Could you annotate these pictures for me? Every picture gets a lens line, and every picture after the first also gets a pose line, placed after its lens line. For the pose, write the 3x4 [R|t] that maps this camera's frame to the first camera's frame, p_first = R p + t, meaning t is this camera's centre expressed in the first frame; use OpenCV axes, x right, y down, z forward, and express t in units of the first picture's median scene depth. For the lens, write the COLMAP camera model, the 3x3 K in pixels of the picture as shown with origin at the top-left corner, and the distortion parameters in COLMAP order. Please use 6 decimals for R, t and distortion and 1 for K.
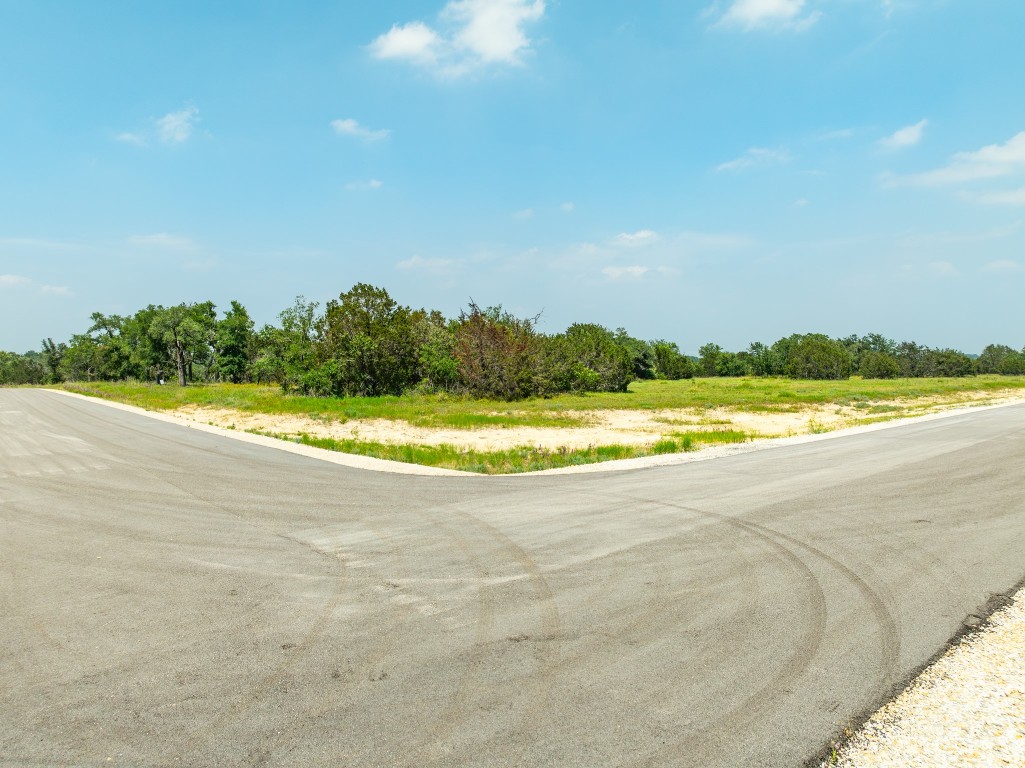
lens RADIAL K [[718.7, 0, 513.9], [0, 718.7, 380.9], [0, 0, 1]] dist [-0.035222, 0.021409]
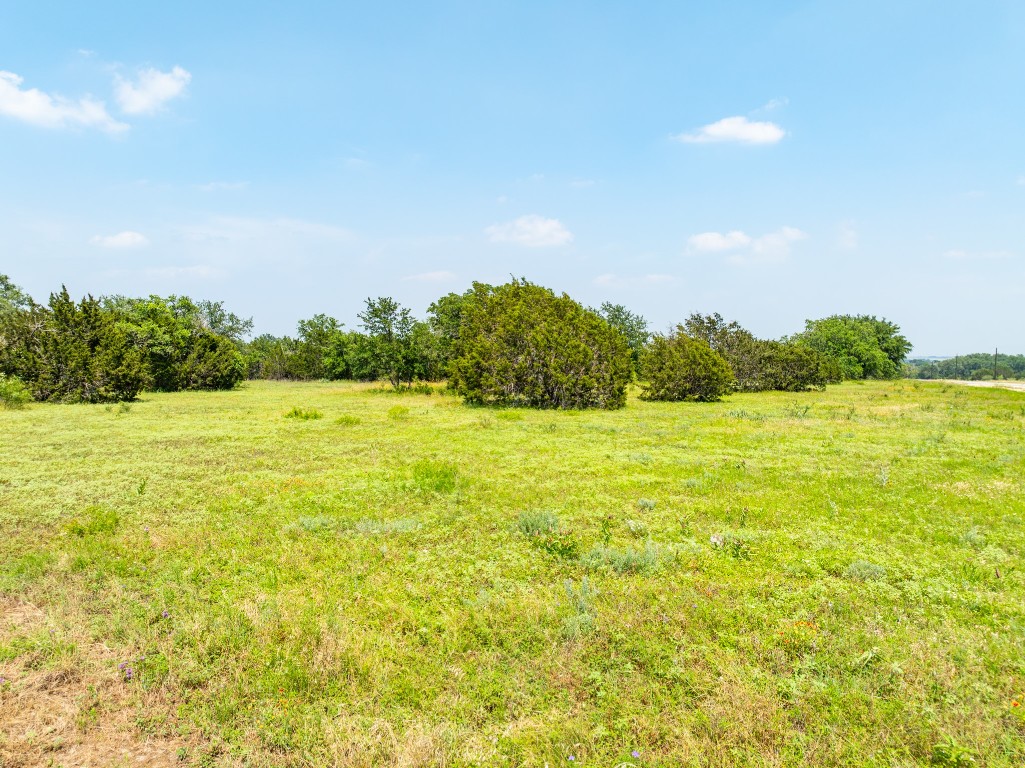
lens RADIAL K [[718.7, 0, 513.9], [0, 718.7, 380.9], [0, 0, 1]] dist [-0.035222, 0.021409]
pose [[0.906557, 0.005788, 0.422044, 0.379324], [-0.011089, 0.999887, 0.010106, -0.022723], [-0.421938, -0.013841, 0.906519, 0.978783]]
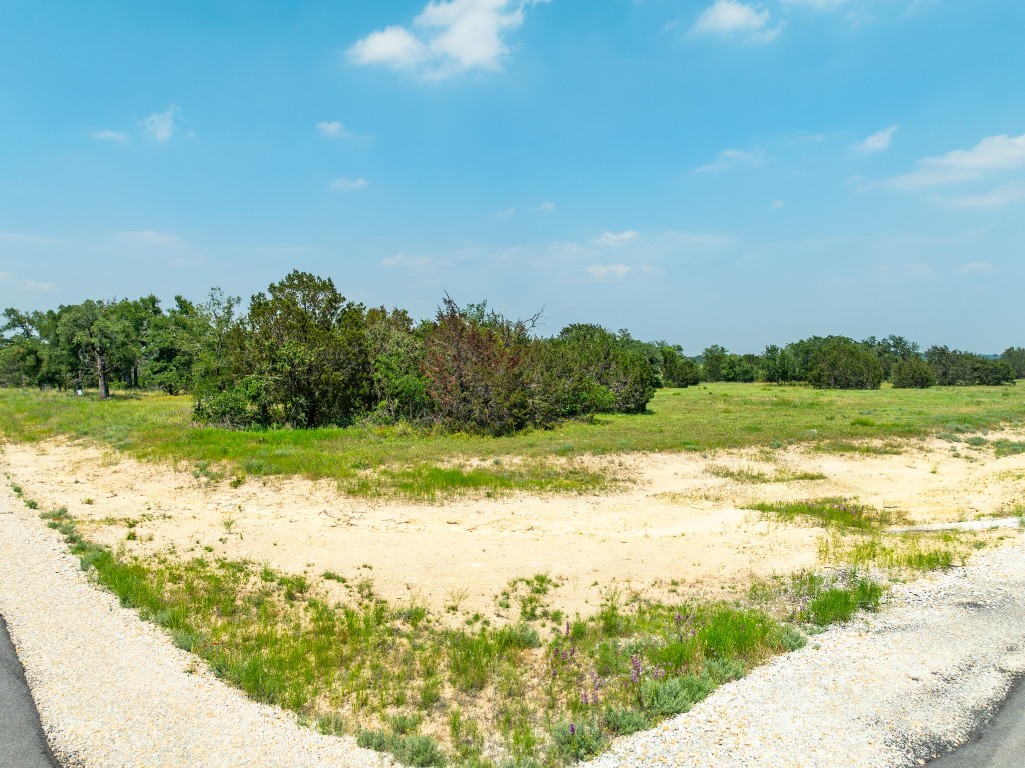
lens RADIAL K [[718.7, 0, 513.9], [0, 718.7, 380.9], [0, 0, 1]] dist [-0.035222, 0.021409]
pose [[0.999837, 0.003870, 0.017612, -0.001516], [-0.003932, 0.999986, 0.003472, -0.017574], [-0.017599, -0.003541, 0.999839, 0.169617]]
